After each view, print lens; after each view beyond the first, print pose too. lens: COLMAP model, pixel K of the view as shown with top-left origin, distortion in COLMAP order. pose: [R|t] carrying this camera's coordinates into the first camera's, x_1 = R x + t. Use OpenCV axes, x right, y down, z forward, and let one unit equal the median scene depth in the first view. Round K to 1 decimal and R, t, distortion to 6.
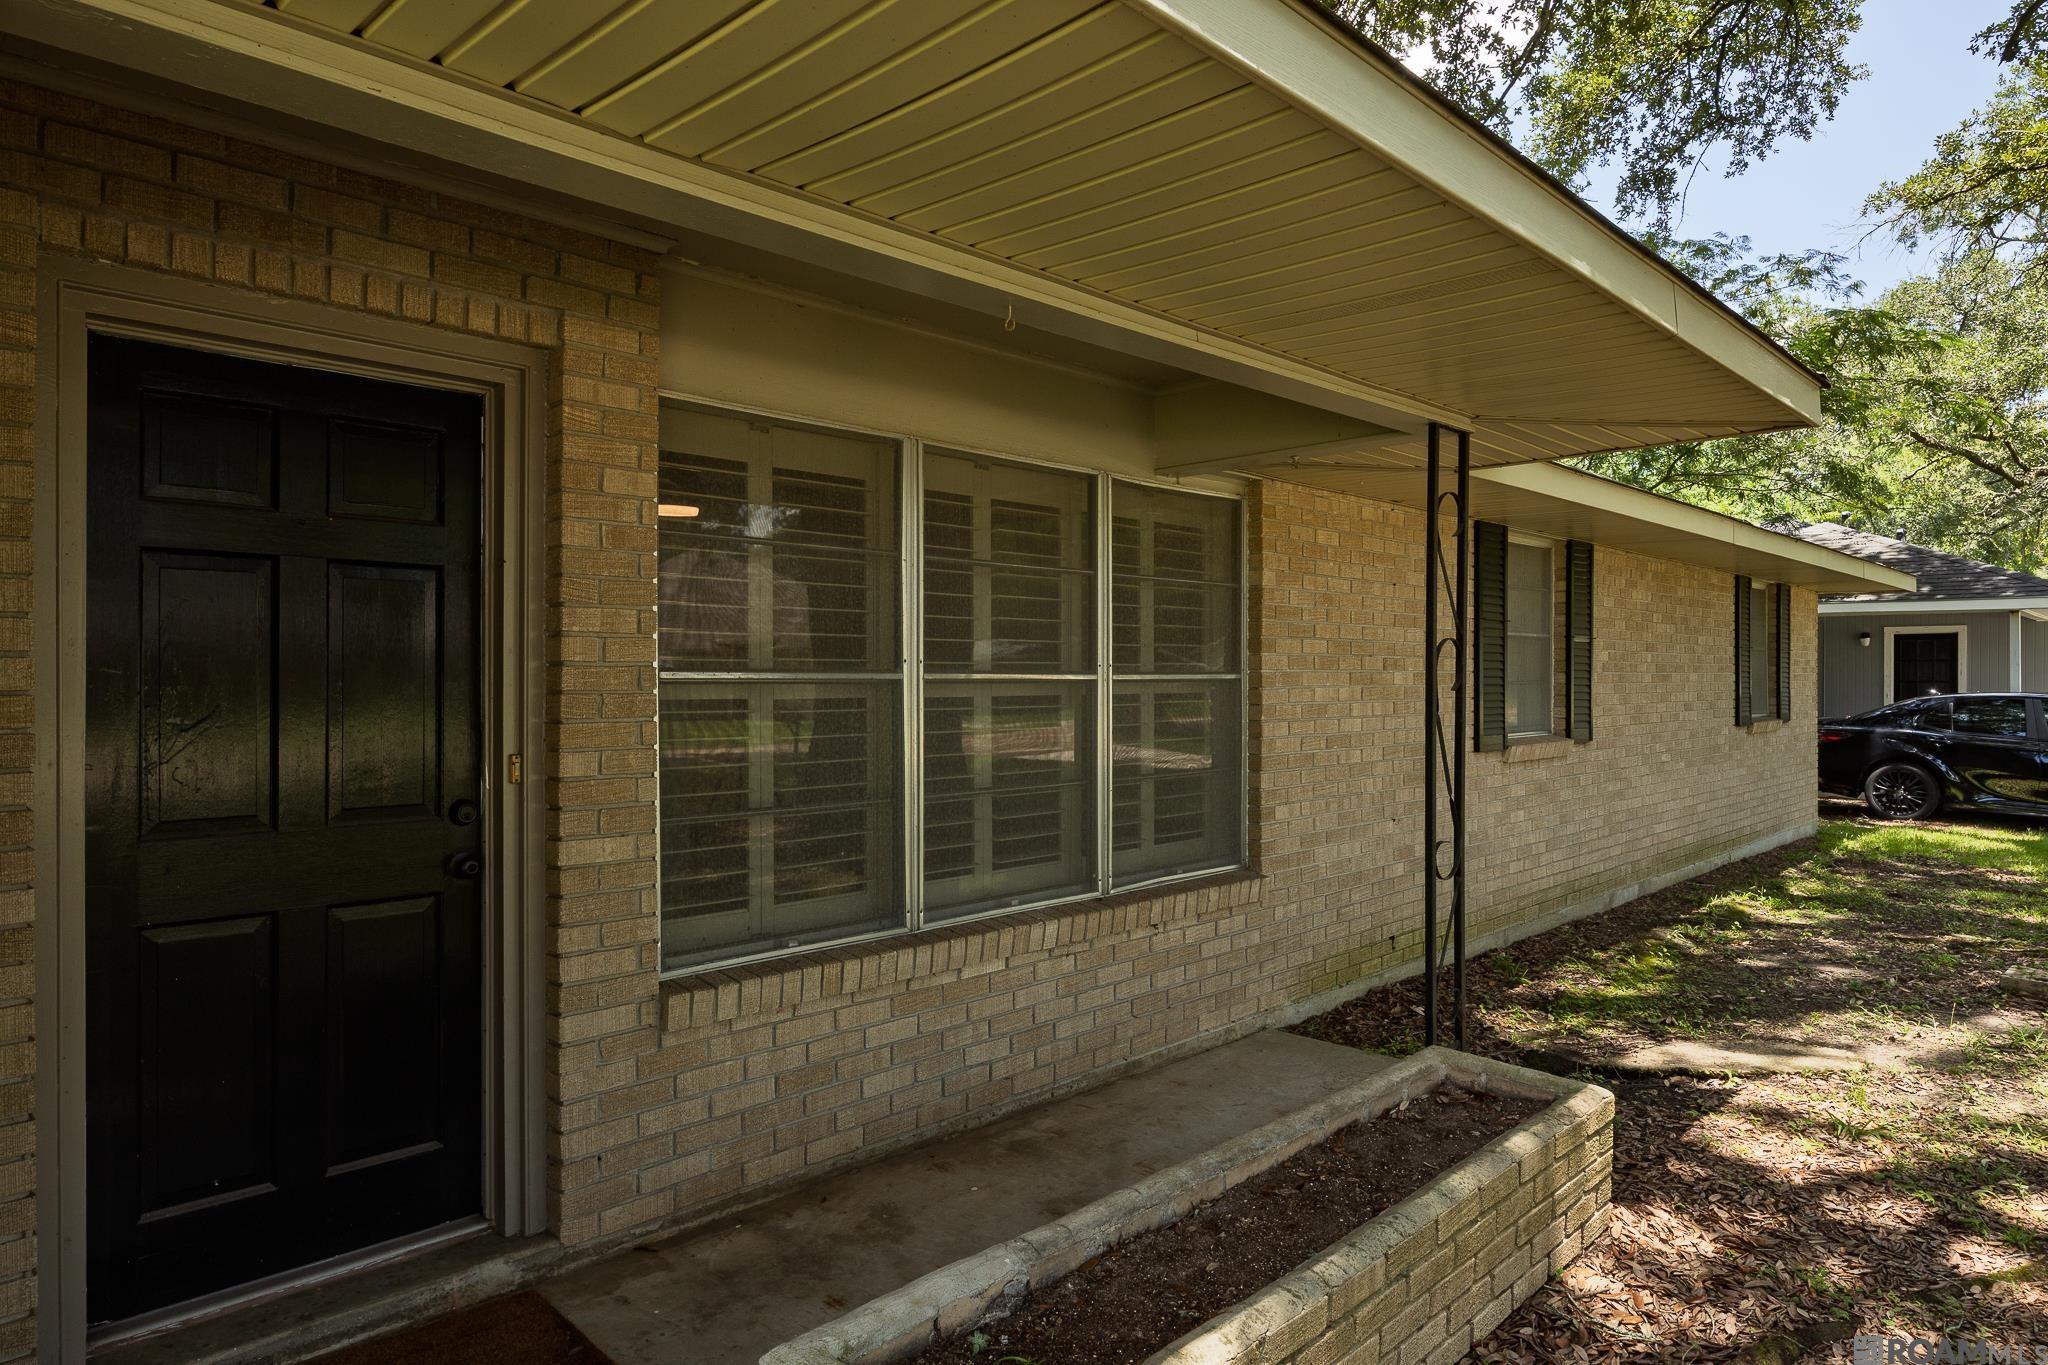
lens RADIAL K [[1259.9, 0, 1032.9], [0, 1259.9, 678.7], [0, 0, 1]] dist [-0.005071, 0.000629]
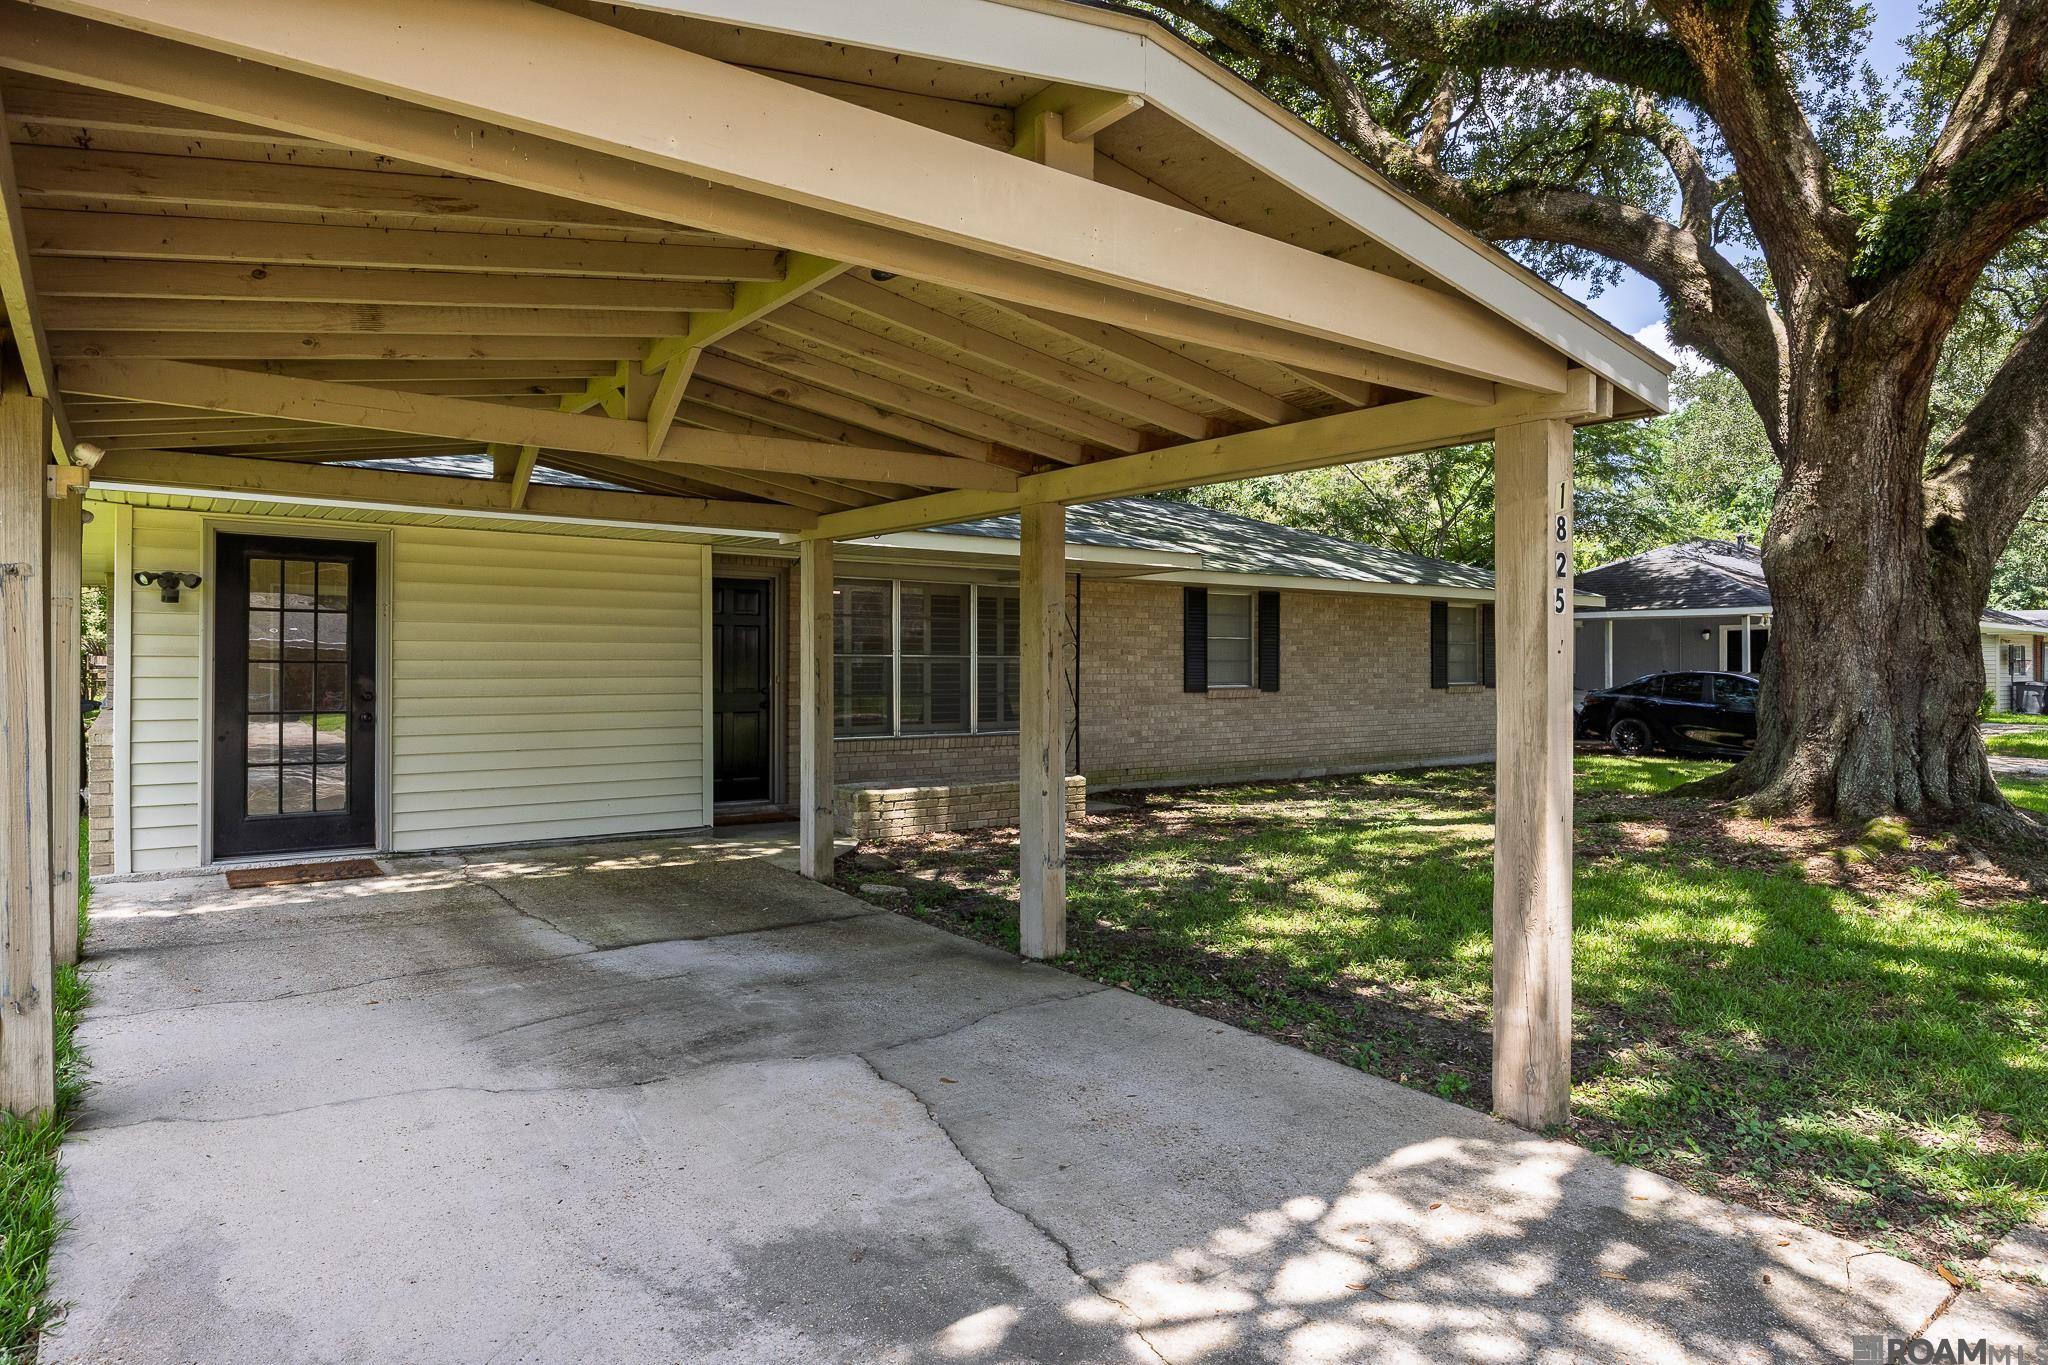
lens RADIAL K [[1233.1, 0, 1019.2], [0, 1233.1, 678.9], [0, 0, 1]] dist [0.004285, 0.000303]
pose [[0.986940, -0.002031, -0.161077, 0.494053], [0.002559, 0.999992, 0.003070, 0.033000], [0.161069, -0.003443, 0.986937, -1.393456]]
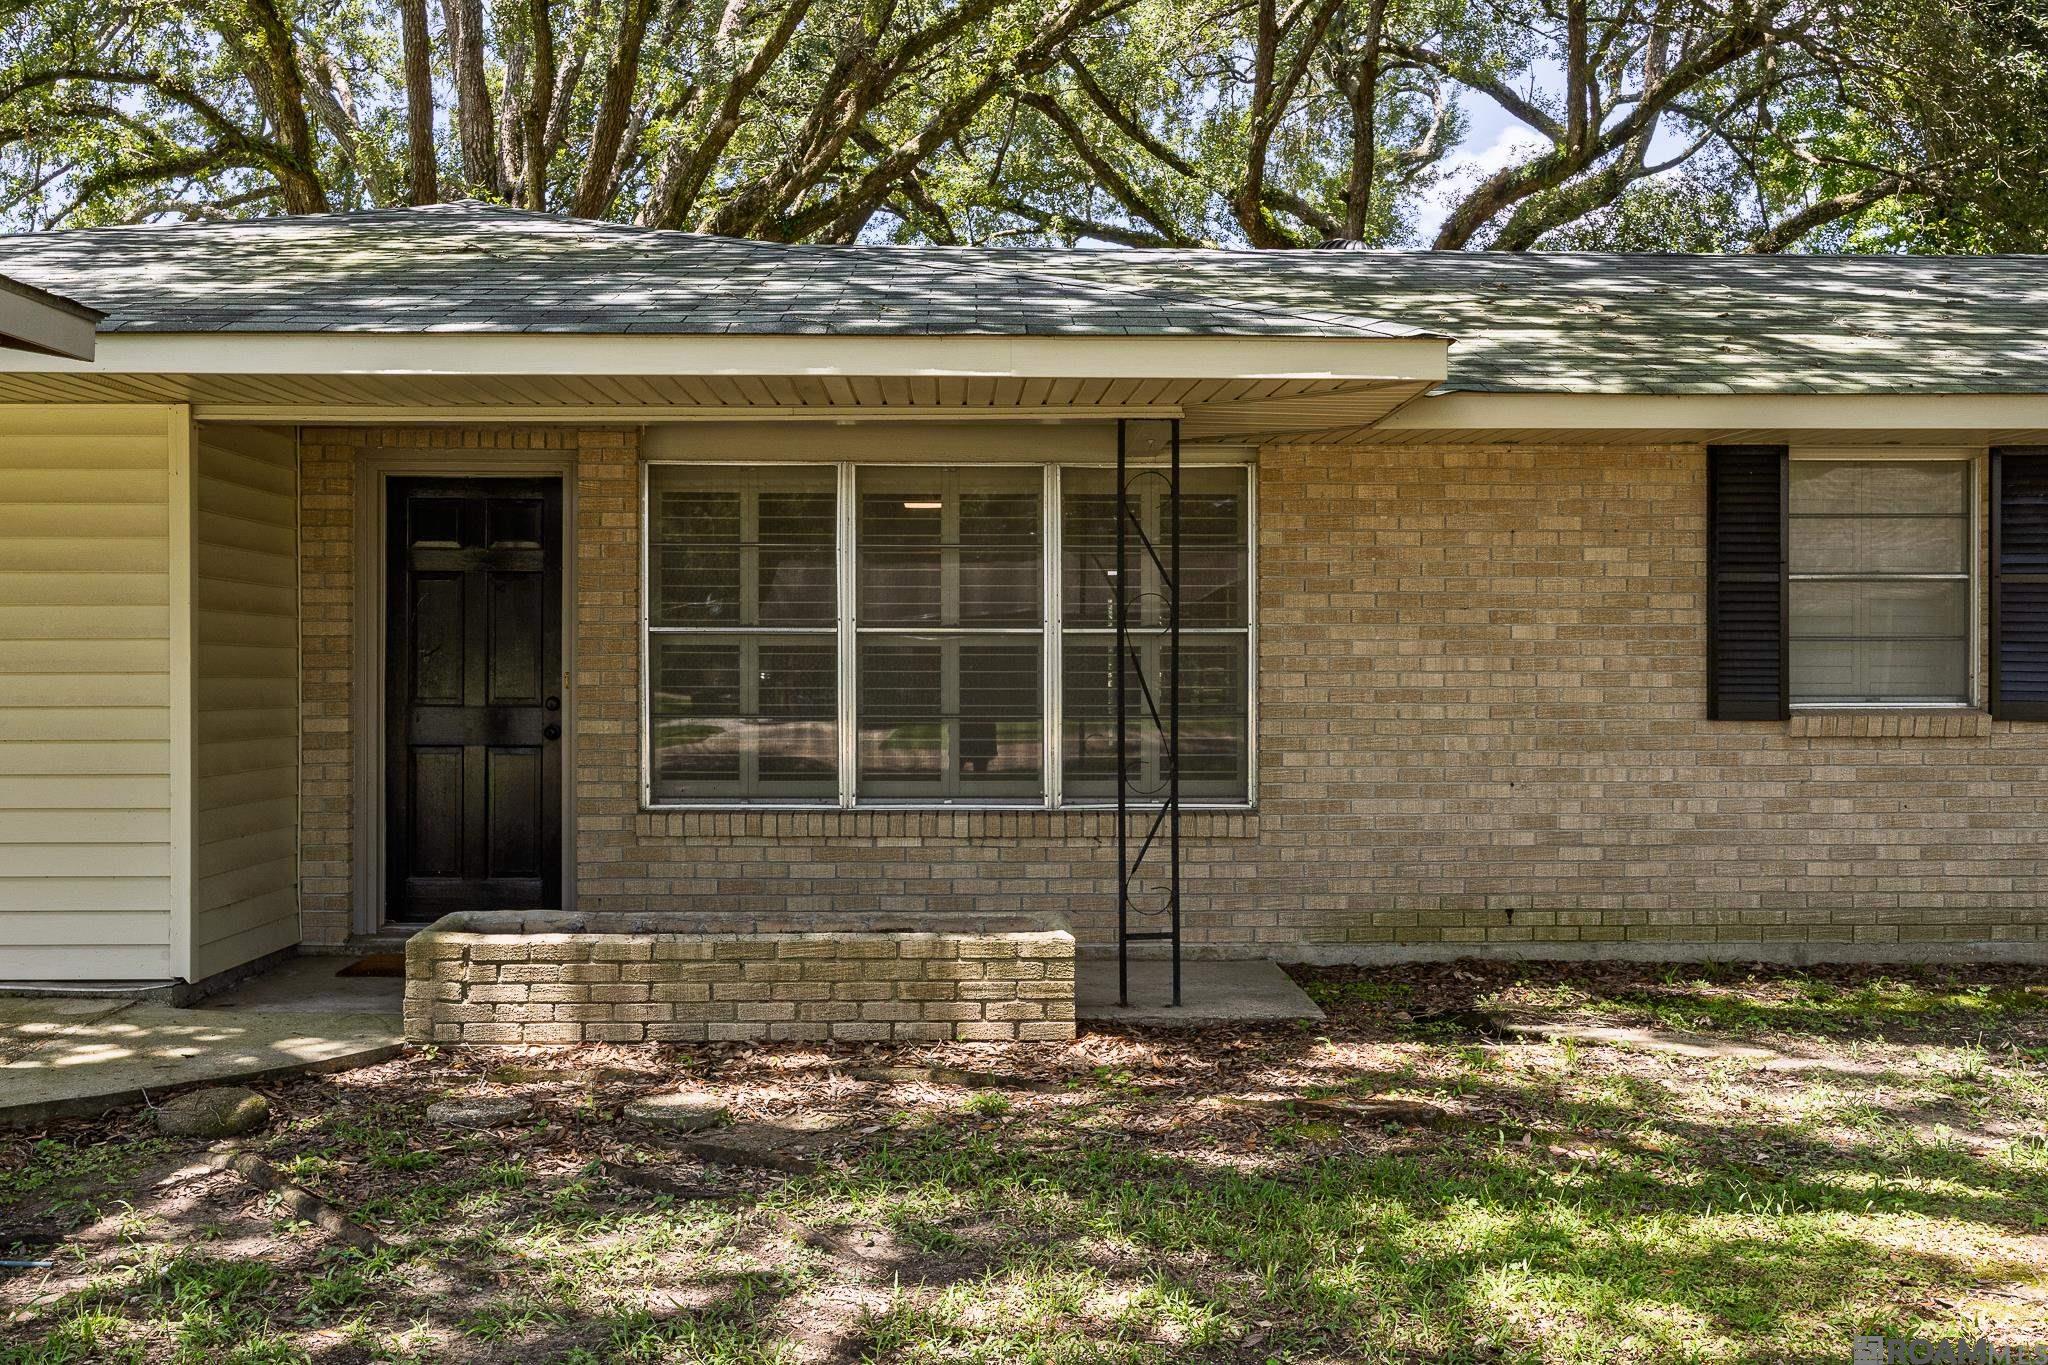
lens RADIAL K [[1858.7, 0, 1024.4], [0, 1858.7, 678.6], [0, 0, 1]] dist [0.000704, 0.000000]
pose [[0.703539, 0.002687, -0.710651, 1.092652], [-0.001307, 0.999996, 0.002487, 0.033636], [0.710655, -0.000821, 0.703540, -0.240424]]
